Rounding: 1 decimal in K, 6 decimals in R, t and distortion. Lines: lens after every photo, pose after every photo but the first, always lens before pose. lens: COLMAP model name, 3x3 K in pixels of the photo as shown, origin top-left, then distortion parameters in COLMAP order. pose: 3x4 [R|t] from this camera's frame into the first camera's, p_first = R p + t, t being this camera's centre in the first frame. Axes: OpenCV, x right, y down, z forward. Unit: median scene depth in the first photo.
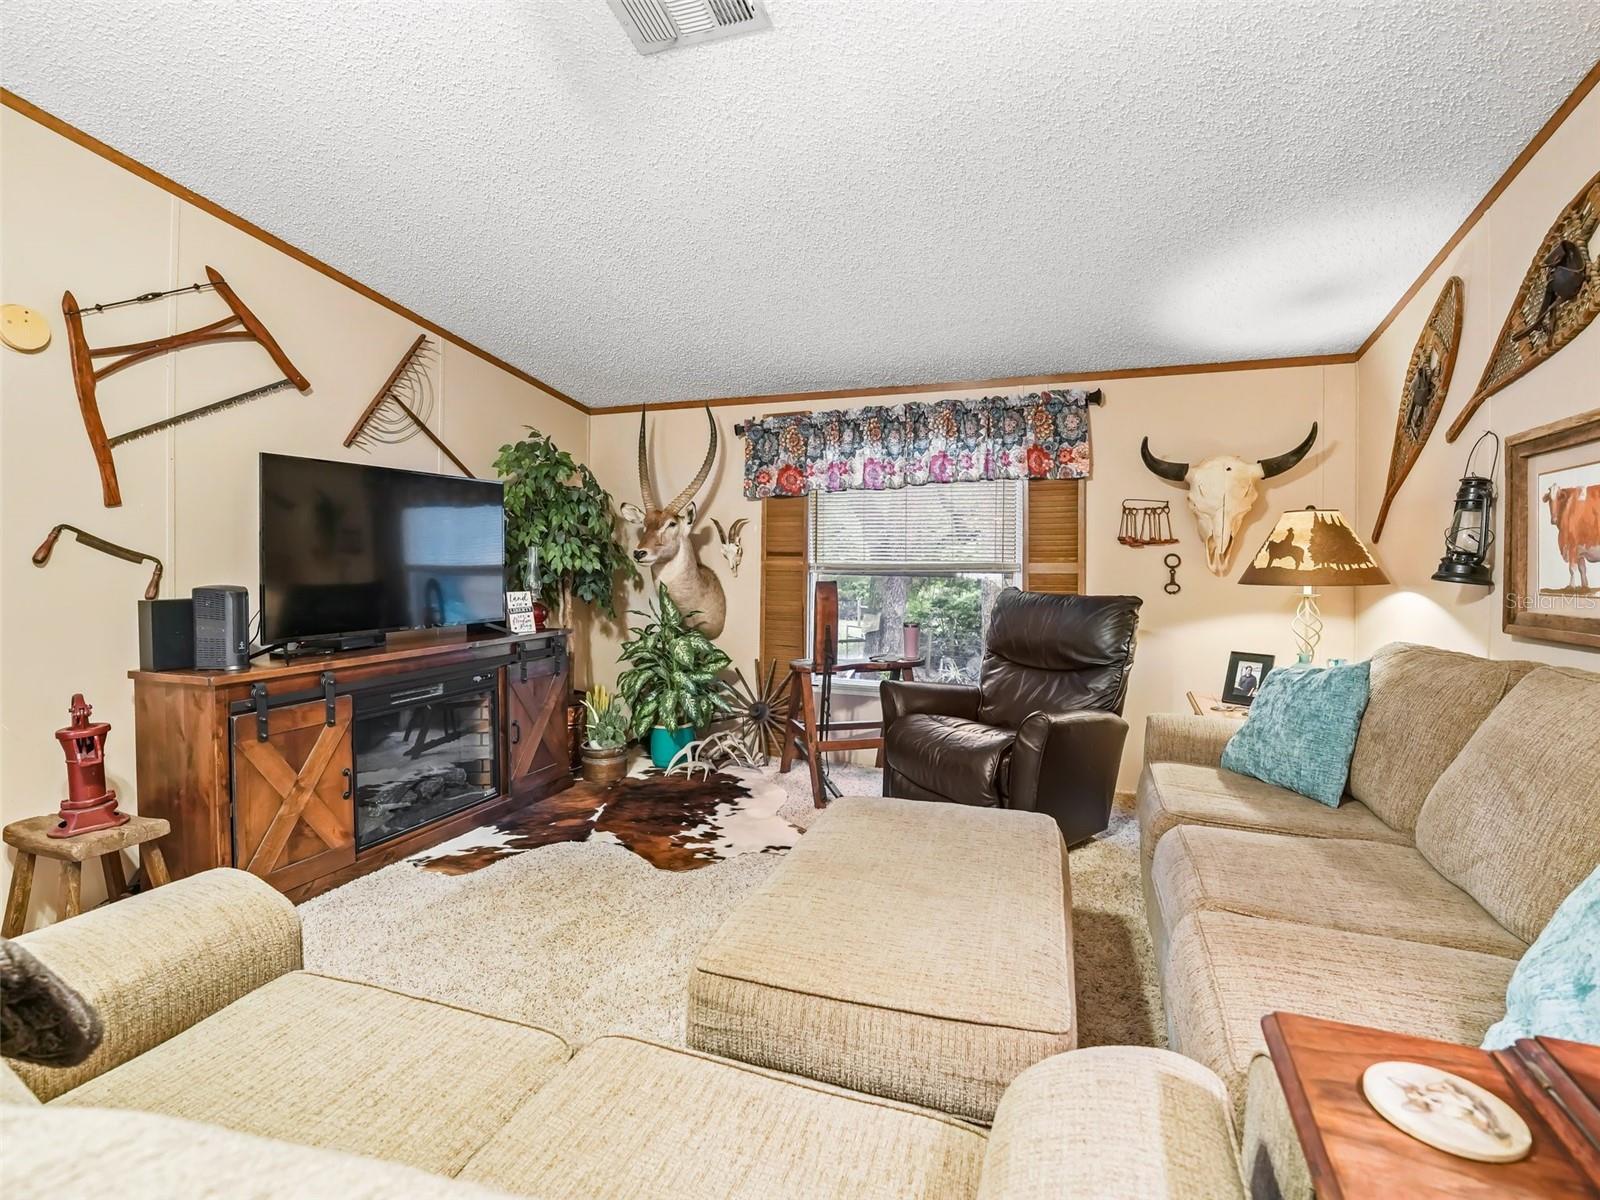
lens RADIAL K [[768.6, 0, 801.1], [0, 768.6, 556.5], [0, 0, 1]] dist [-0.025117, -0.000133]
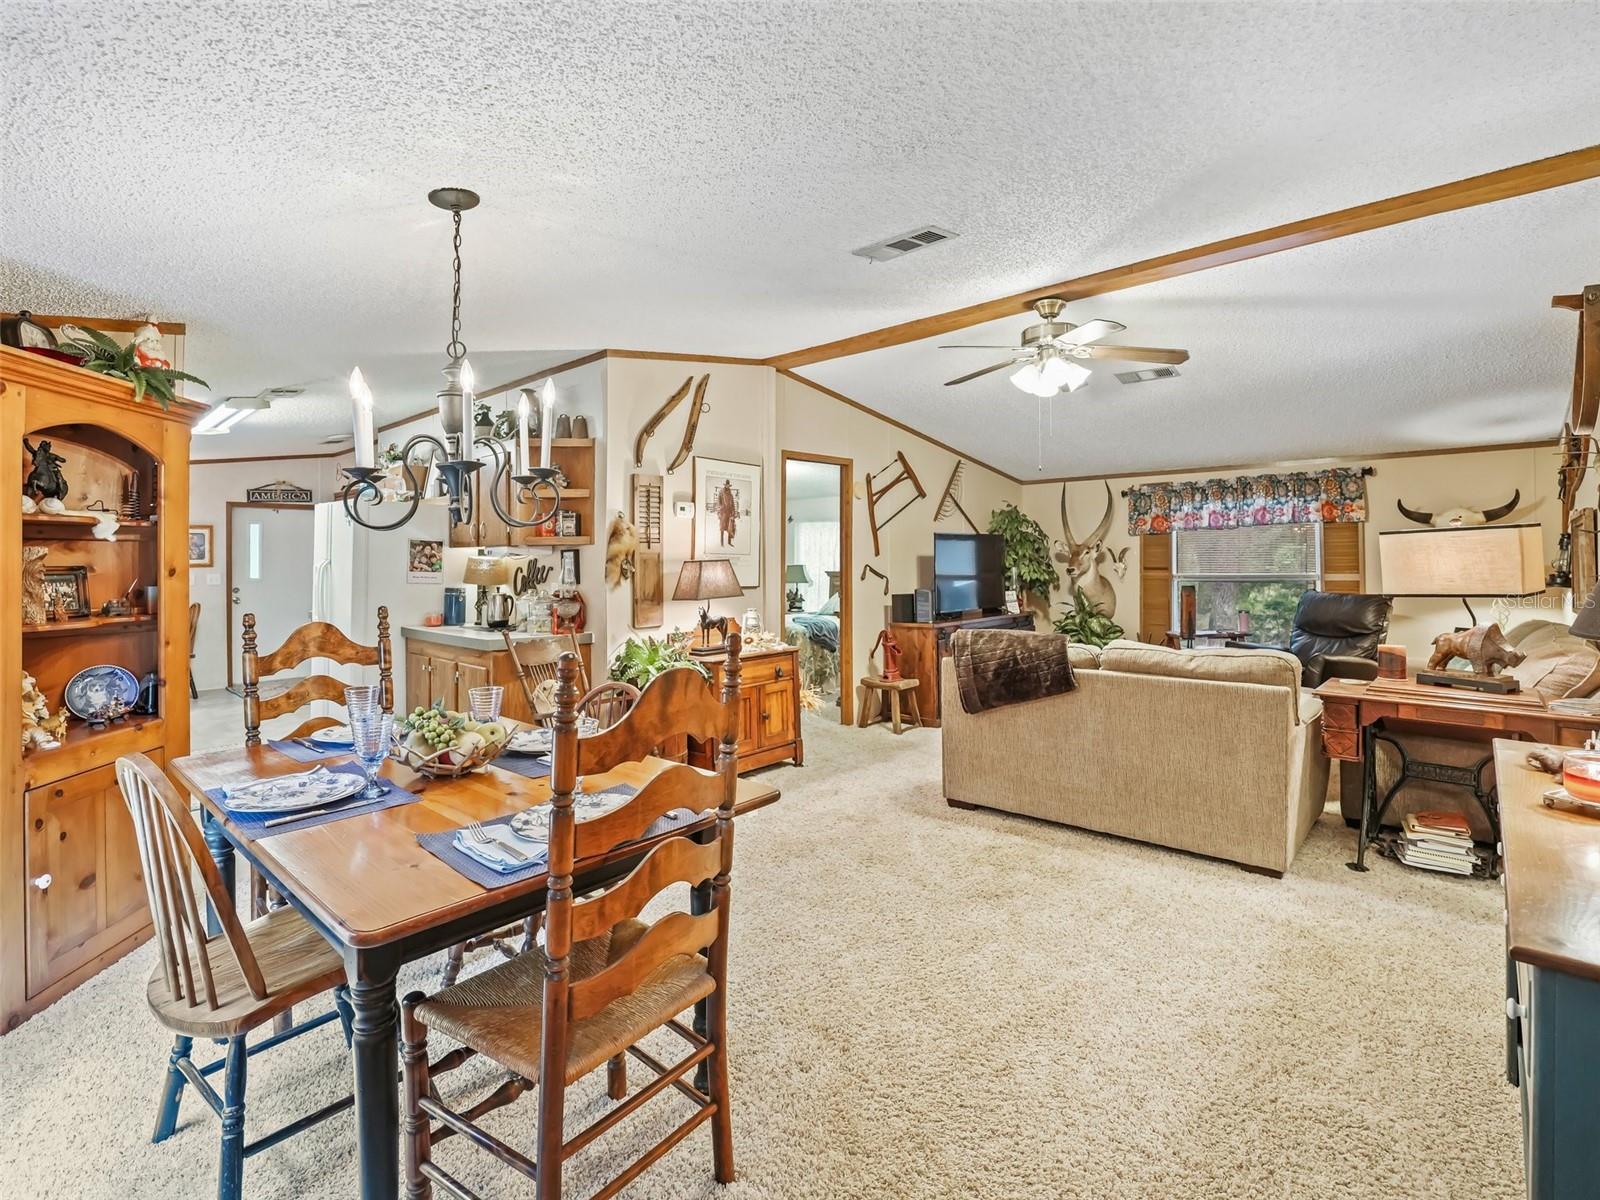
lens RADIAL K [[768.6, 0, 801.1], [0, 768.6, 556.5], [0, 0, 1]] dist [-0.025117, -0.000133]
pose [[0.928599, -0.014290, -0.370810, -0.138825], [0.013590, 0.999898, -0.004499, -0.037581], [0.370837, -0.000861, 0.928698, -0.934179]]
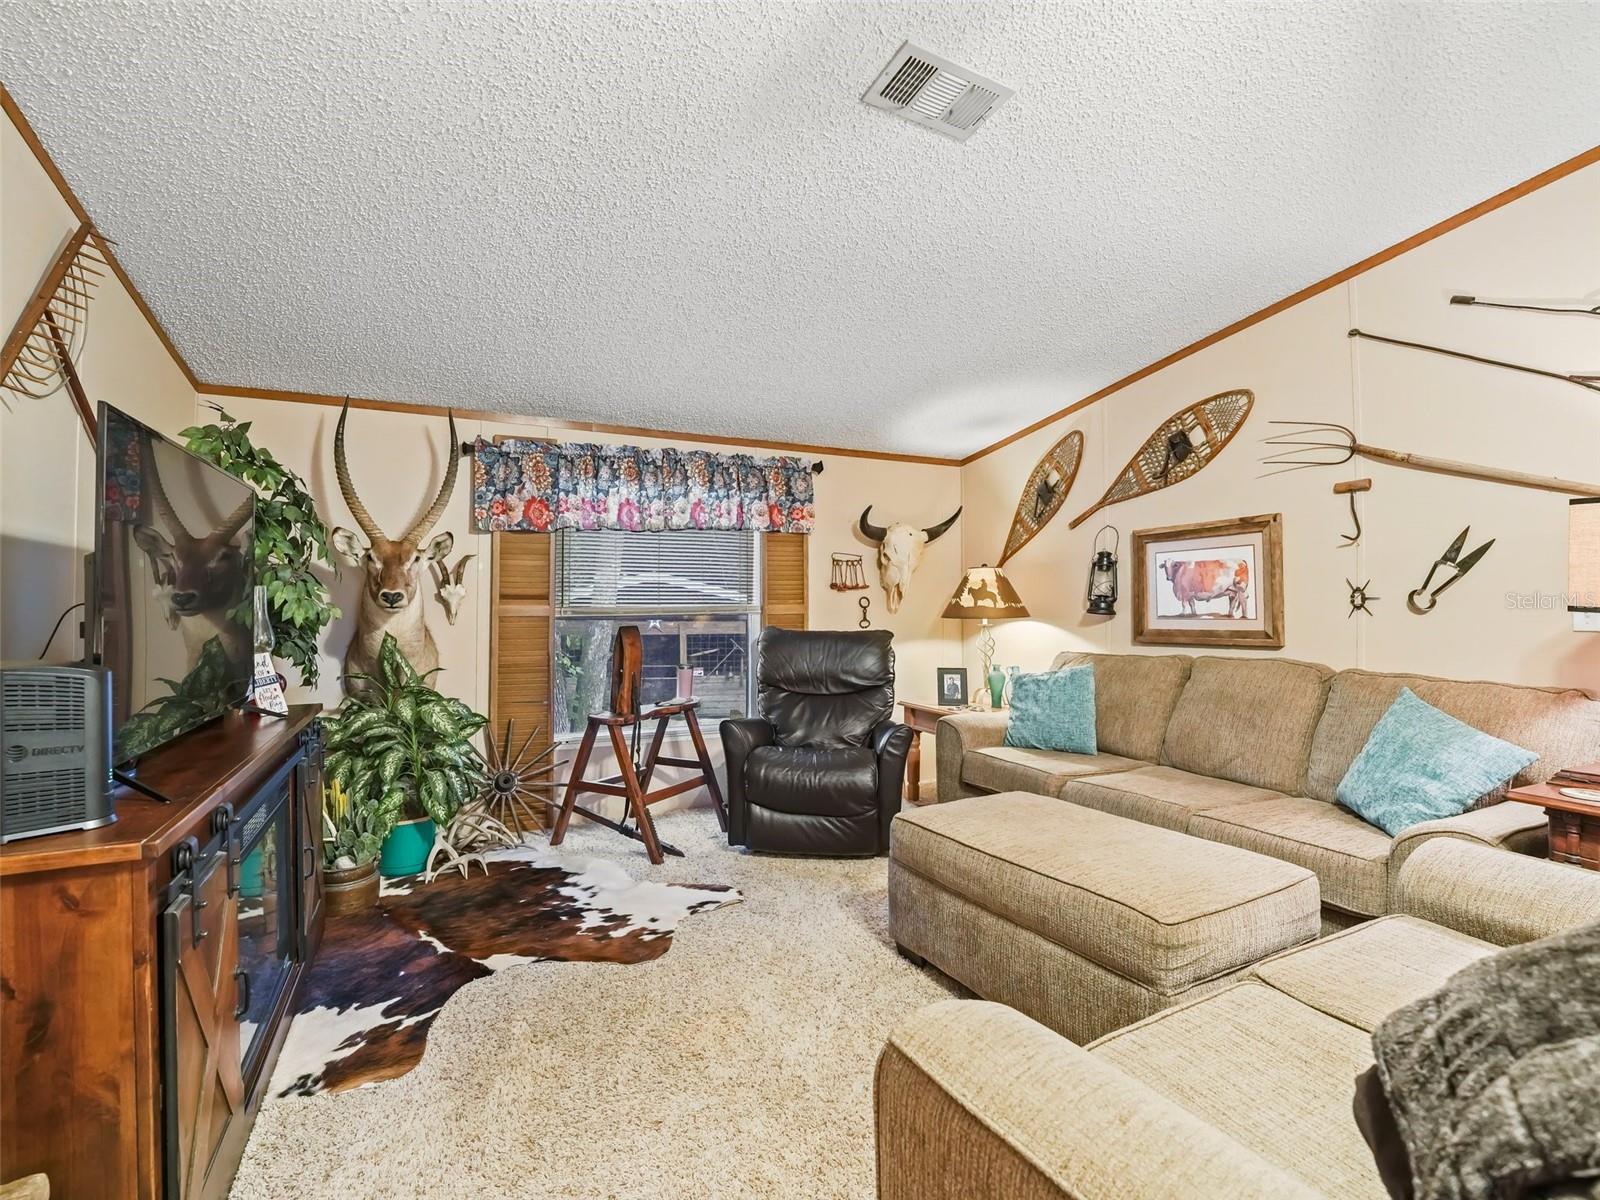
lens RADIAL K [[770.6, 0, 794.8], [0, 770.6, 573.1], [0, 0, 1]] dist [-0.017788, -0.000232]
pose [[0.679863, 0.022559, 0.732992, -0.529169], [0.002845, 0.999438, -0.033398, -0.000407], [-0.733334, 0.024791, 0.679417, 0.204140]]
